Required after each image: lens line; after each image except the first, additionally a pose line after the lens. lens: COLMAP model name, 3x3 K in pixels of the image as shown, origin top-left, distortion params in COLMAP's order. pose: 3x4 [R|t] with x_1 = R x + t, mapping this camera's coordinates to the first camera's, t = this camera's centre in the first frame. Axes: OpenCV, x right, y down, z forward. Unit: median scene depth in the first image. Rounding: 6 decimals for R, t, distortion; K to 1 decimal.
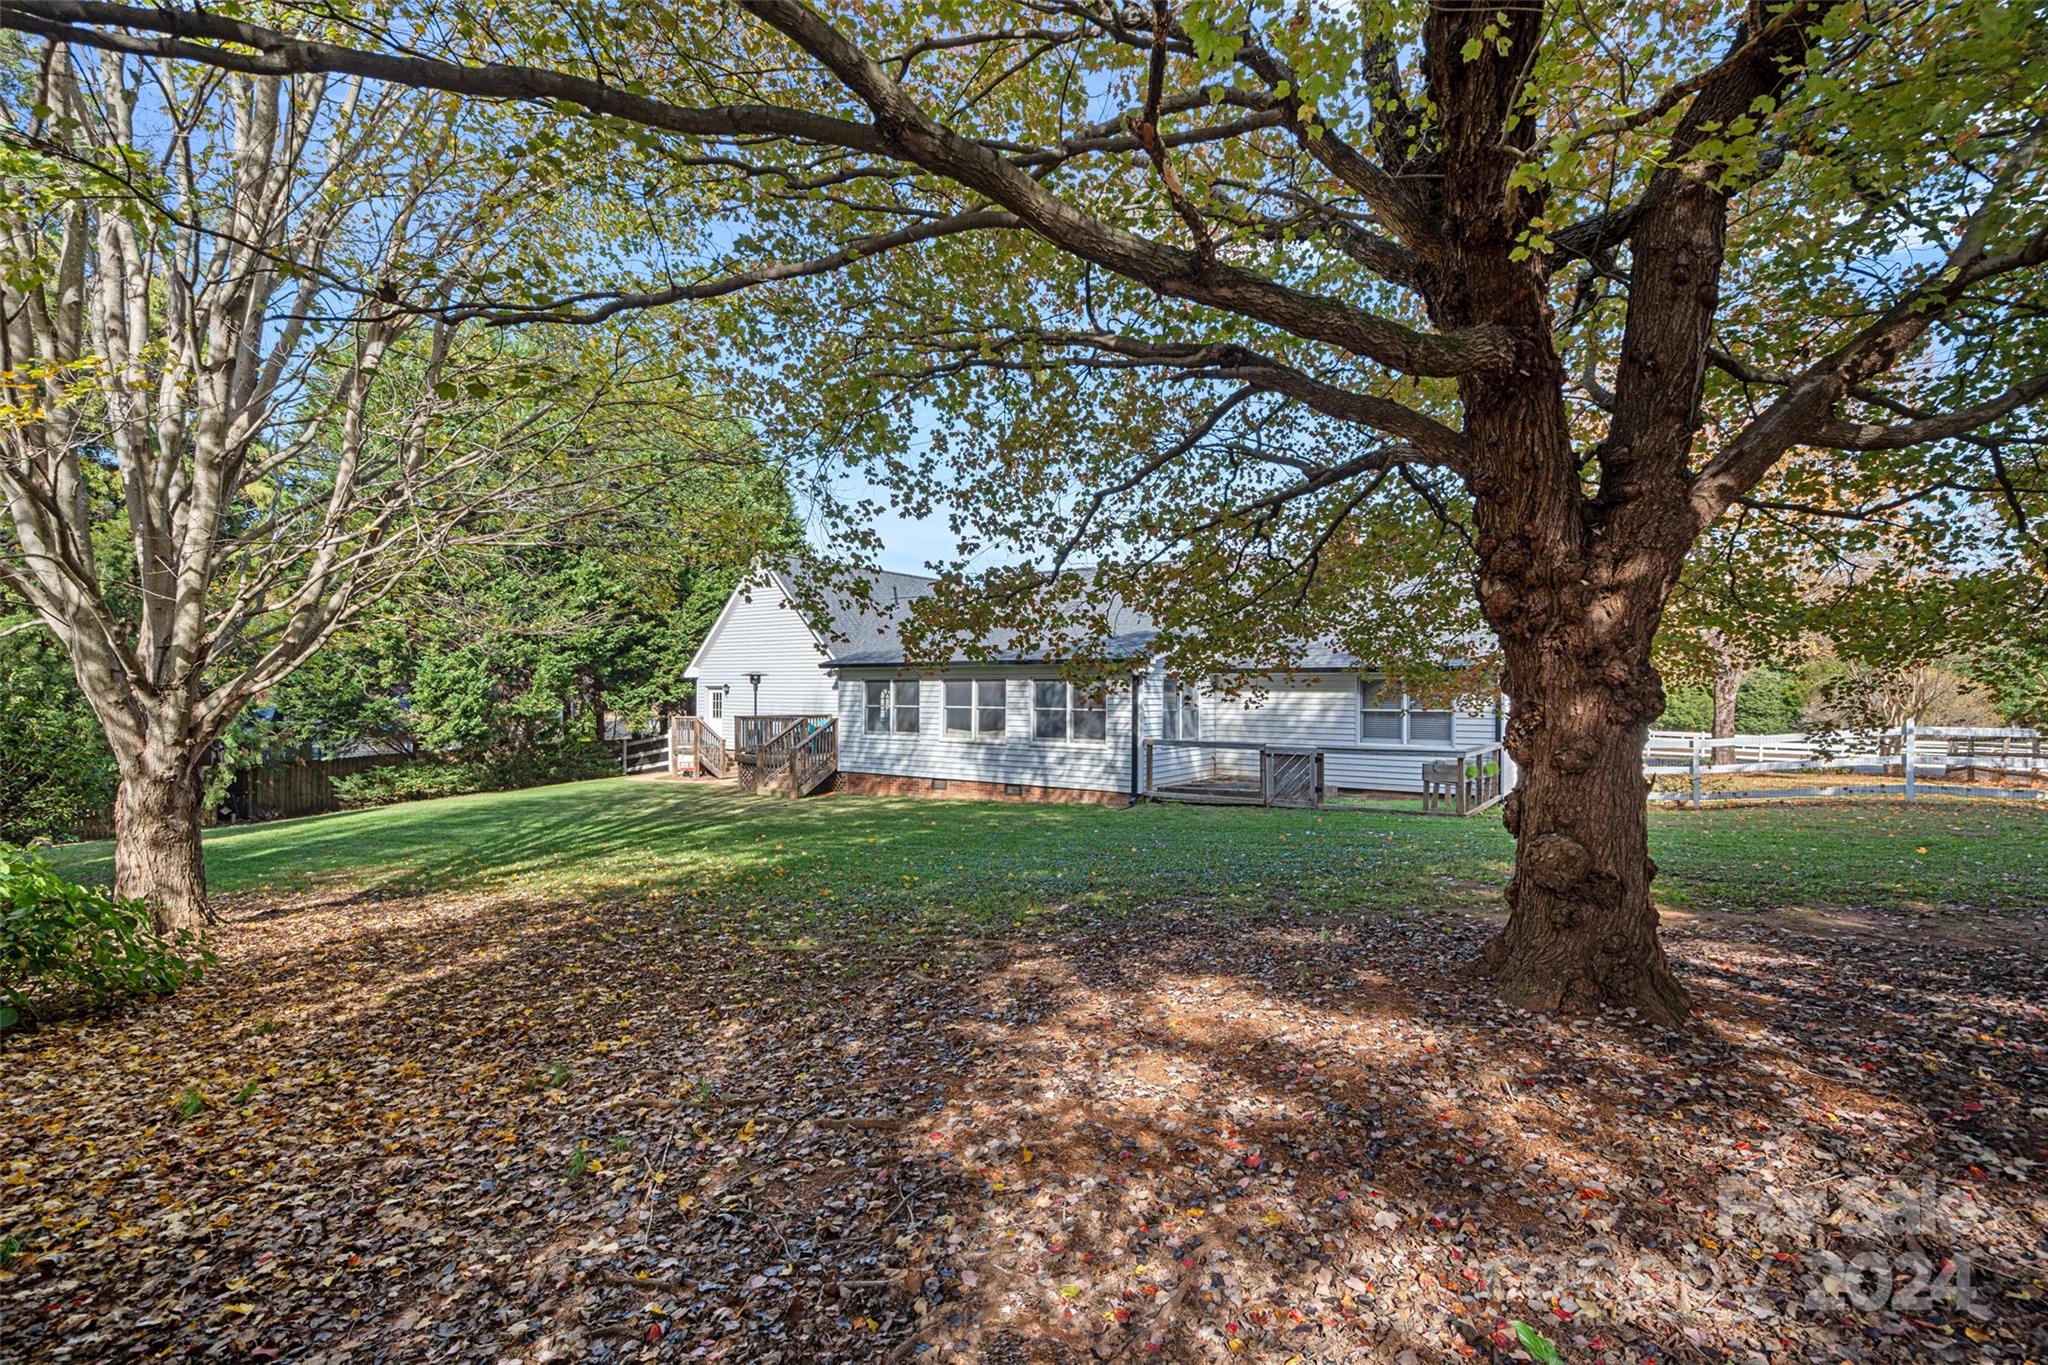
lens RADIAL K [[942.6, 0, 1041.2], [0, 942.6, 691.6], [0, 0, 1]] dist [-0.000167, -0.000473]
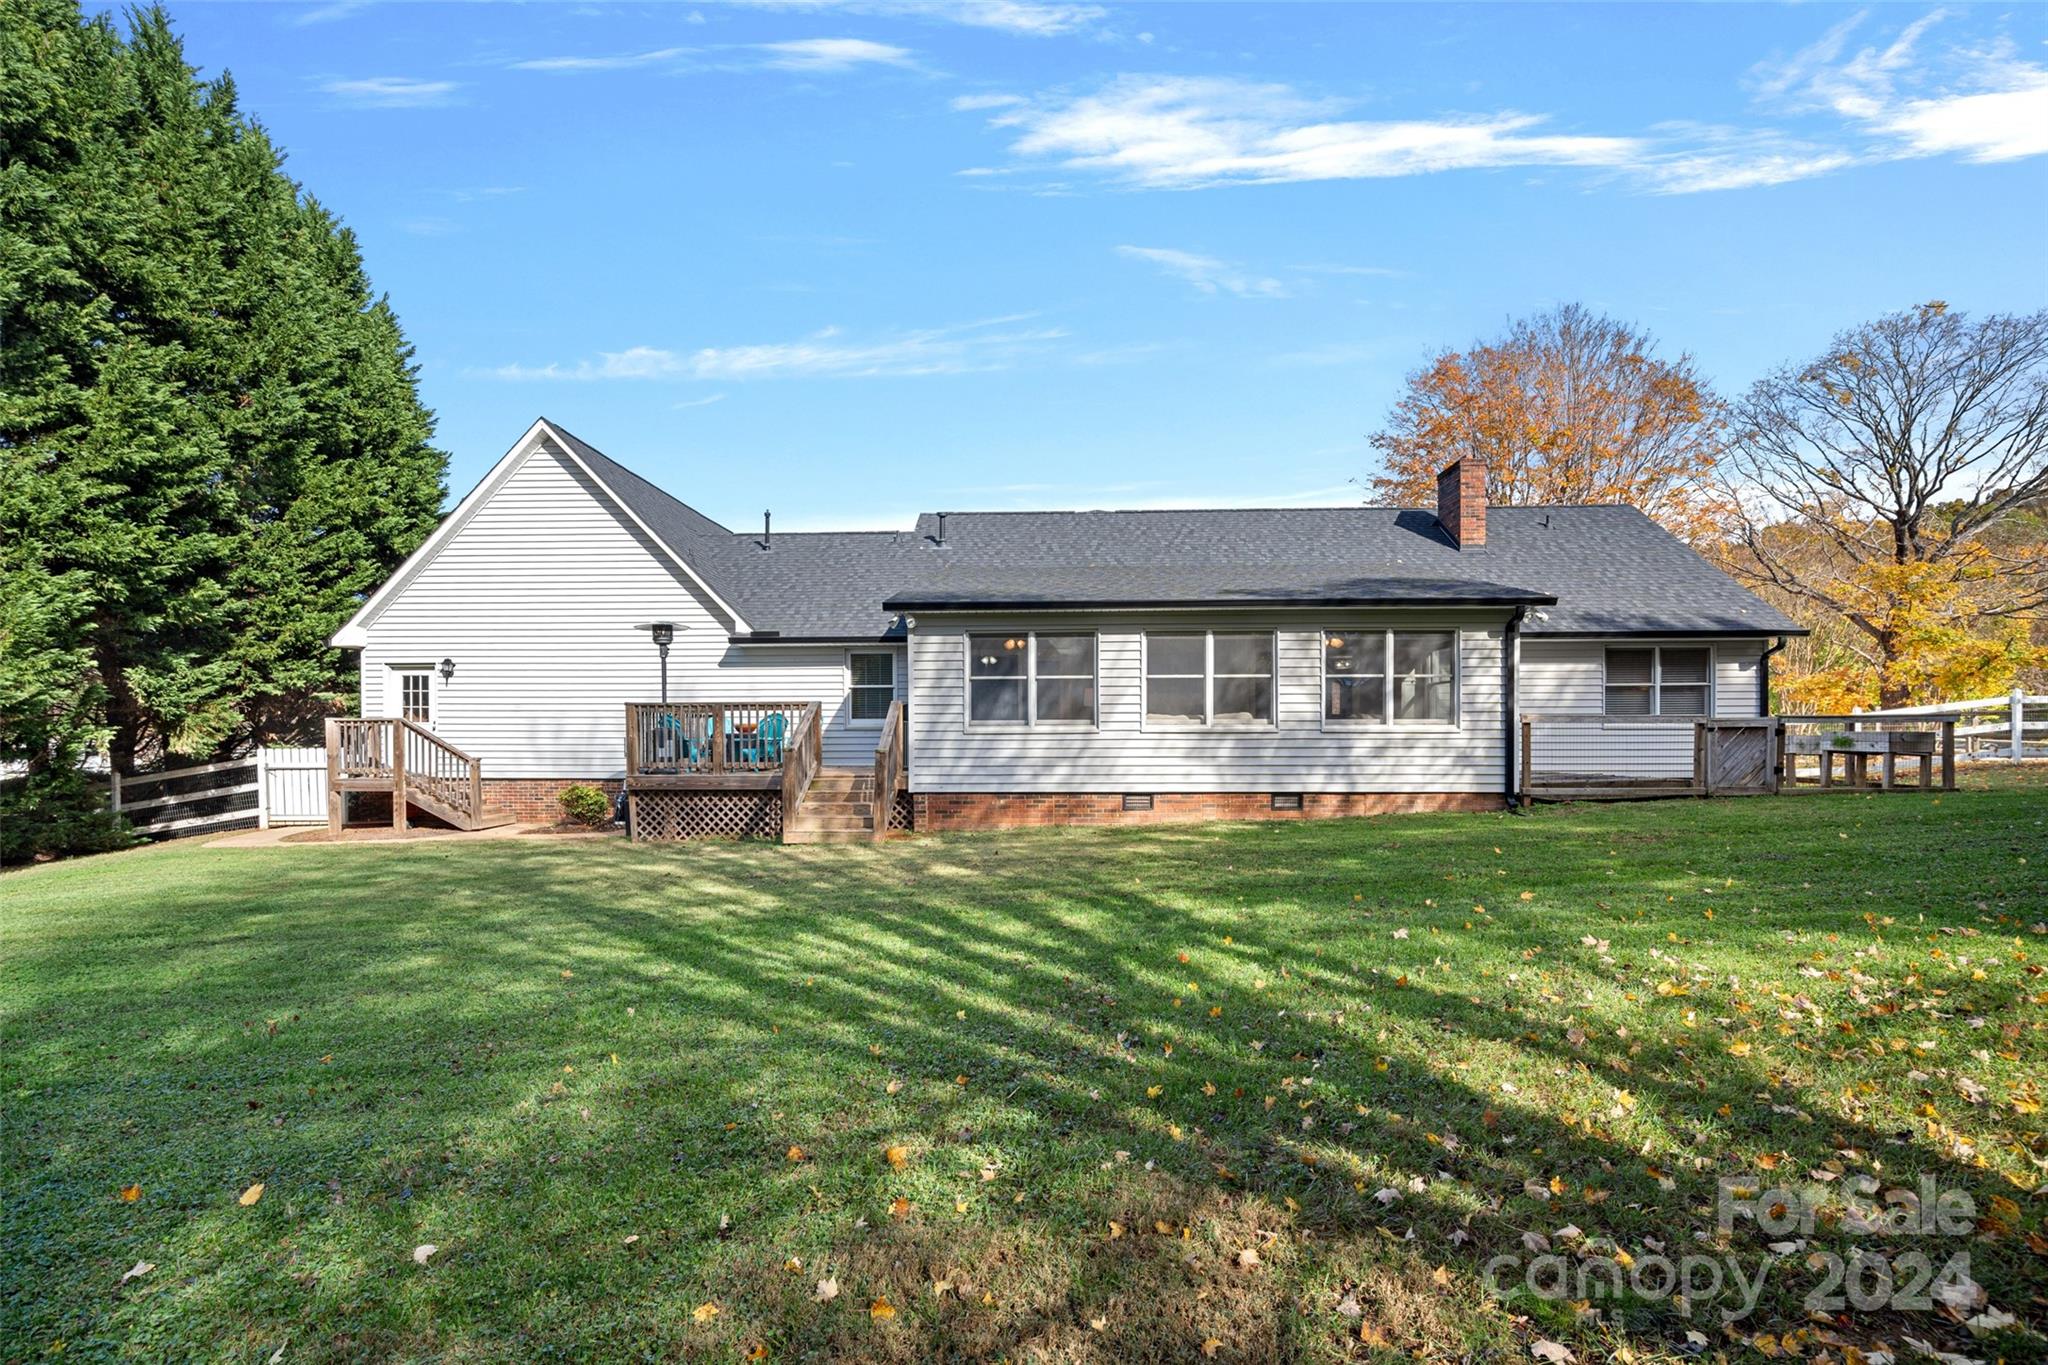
lens RADIAL K [[942.2, 0, 1021.6], [0, 942.2, 724.9], [0, 0, 1]] dist [-0.001221, 0.000084]
pose [[0.838342, -0.004865, 0.545123, -0.506634], [0.006950, 0.999974, -0.001765, 0.048346], [-0.545101, 0.005269, 0.838354, 0.521779]]
